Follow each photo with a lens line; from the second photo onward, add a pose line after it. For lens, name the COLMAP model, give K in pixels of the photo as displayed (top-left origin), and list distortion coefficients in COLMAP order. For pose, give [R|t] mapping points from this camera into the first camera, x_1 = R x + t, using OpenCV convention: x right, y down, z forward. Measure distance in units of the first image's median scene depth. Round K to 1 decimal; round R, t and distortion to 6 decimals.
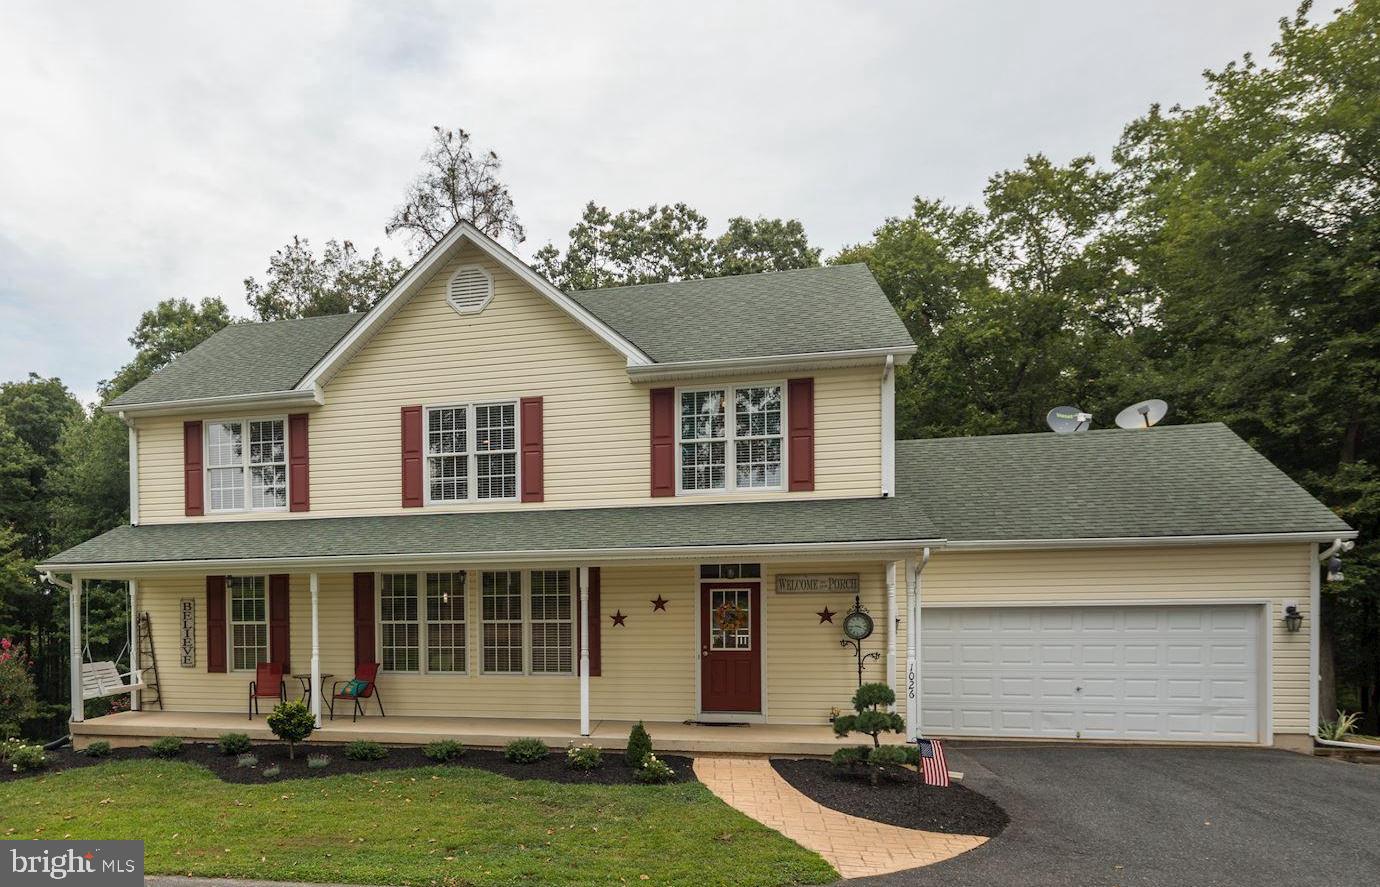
lens RADIAL K [[885.9, 0, 691.7], [0, 885.9, 451.2], [0, 0, 1]] dist [-0.004807, 0.006806]
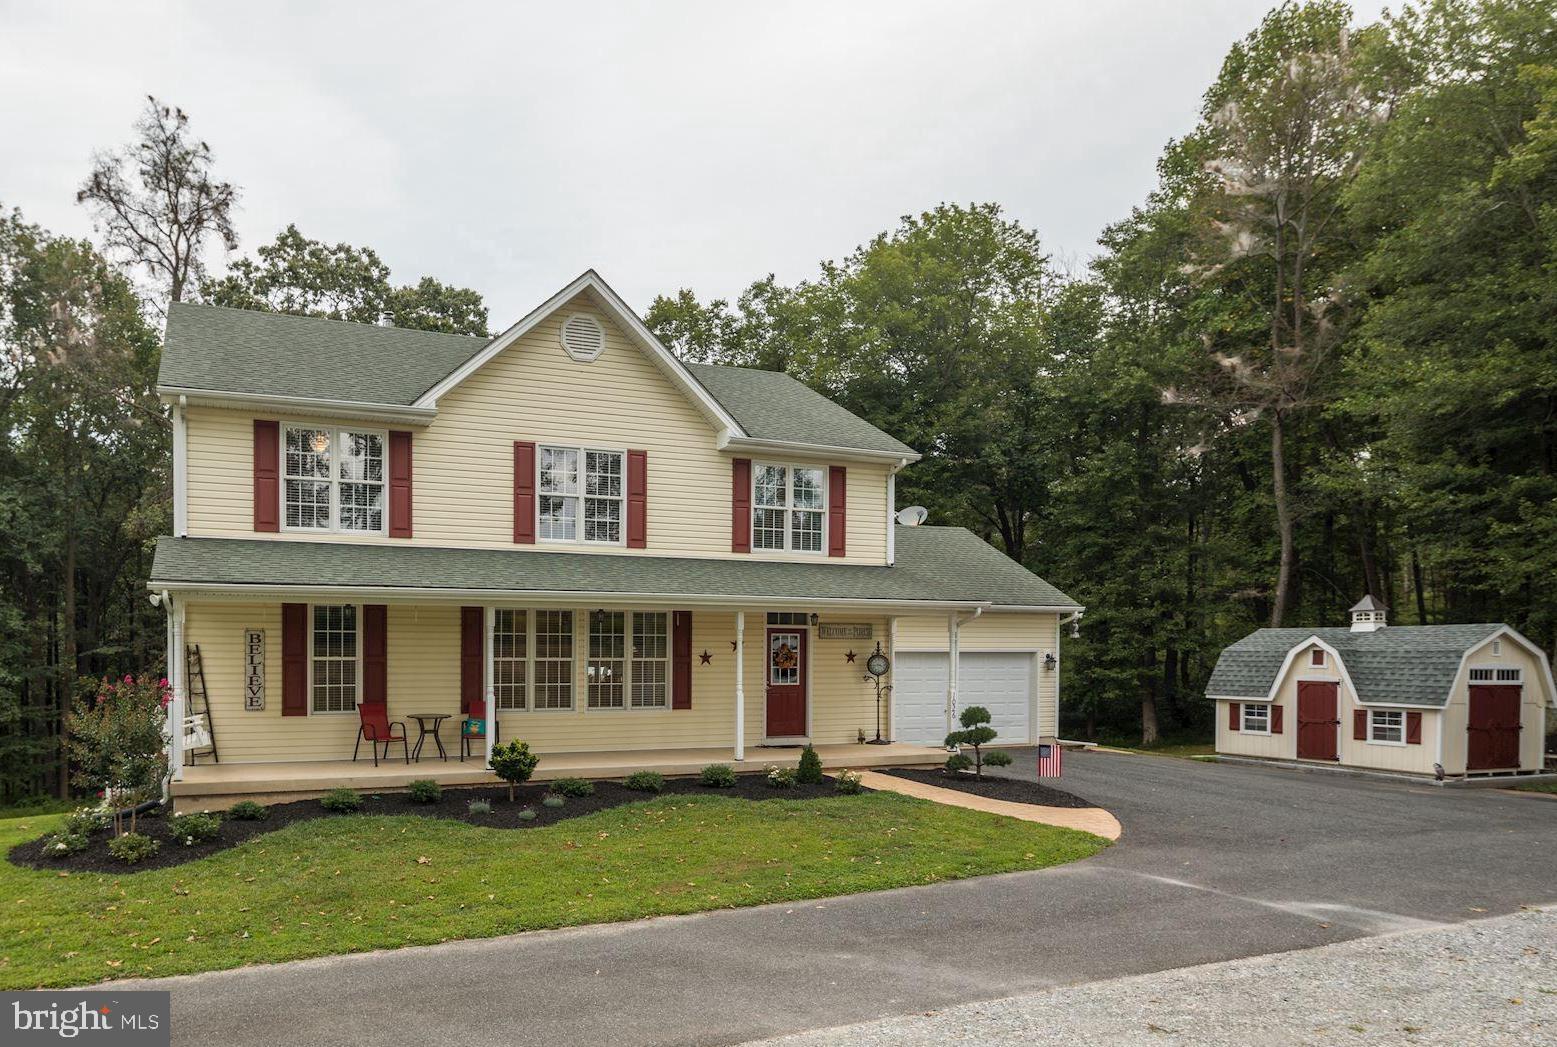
lens RADIAL K [[759.5, 0, 773.6], [0, 759.5, 517.1], [0, 0, 1]] dist [0.003426, -0.004331]
pose [[0.857428, 0.102823, 0.504227, -0.505805], [-0.103792, 0.994252, -0.026254, 0.027087], [-0.504028, -0.029824, 0.863172, 0.123321]]
